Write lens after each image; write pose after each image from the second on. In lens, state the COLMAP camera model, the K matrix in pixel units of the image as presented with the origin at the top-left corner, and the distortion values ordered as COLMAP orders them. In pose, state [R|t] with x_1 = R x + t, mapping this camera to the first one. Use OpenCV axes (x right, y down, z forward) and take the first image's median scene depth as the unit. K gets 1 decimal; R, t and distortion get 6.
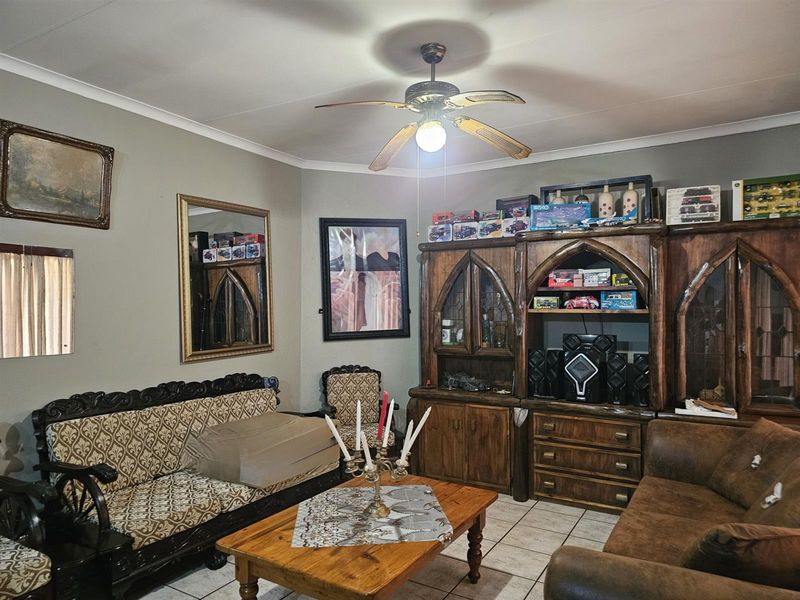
lens RADIAL K [[550.2, 0, 398.6], [0, 550.2, 301.3], [0, 0, 1]] dist [0.083882, -0.117748]
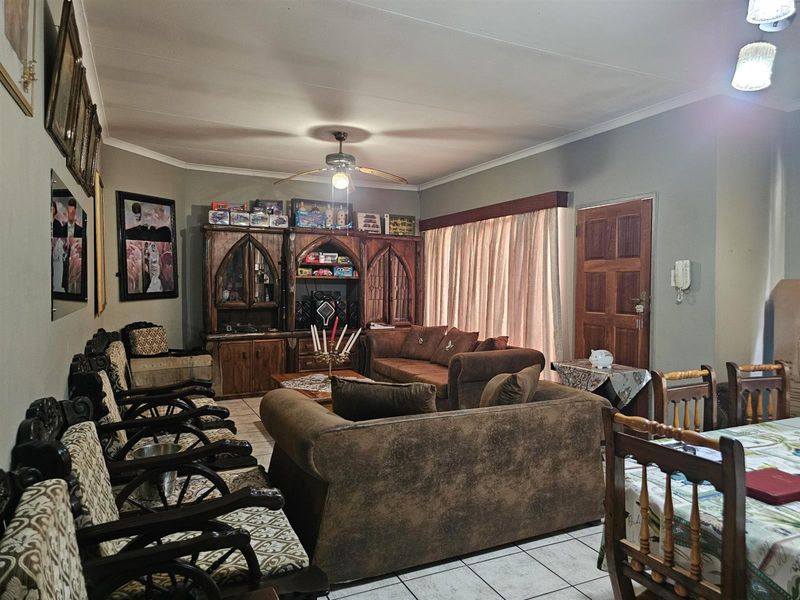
lens RADIAL K [[550.2, 0, 398.6], [0, 550.2, 301.3], [0, 0, 1]] dist [0.083882, -0.117748]
pose [[0.523950, -0.023161, 0.851434, -0.954035], [-0.019044, 0.999062, 0.038896, 0.019978], [-0.851536, -0.036594, 0.523017, -0.085377]]
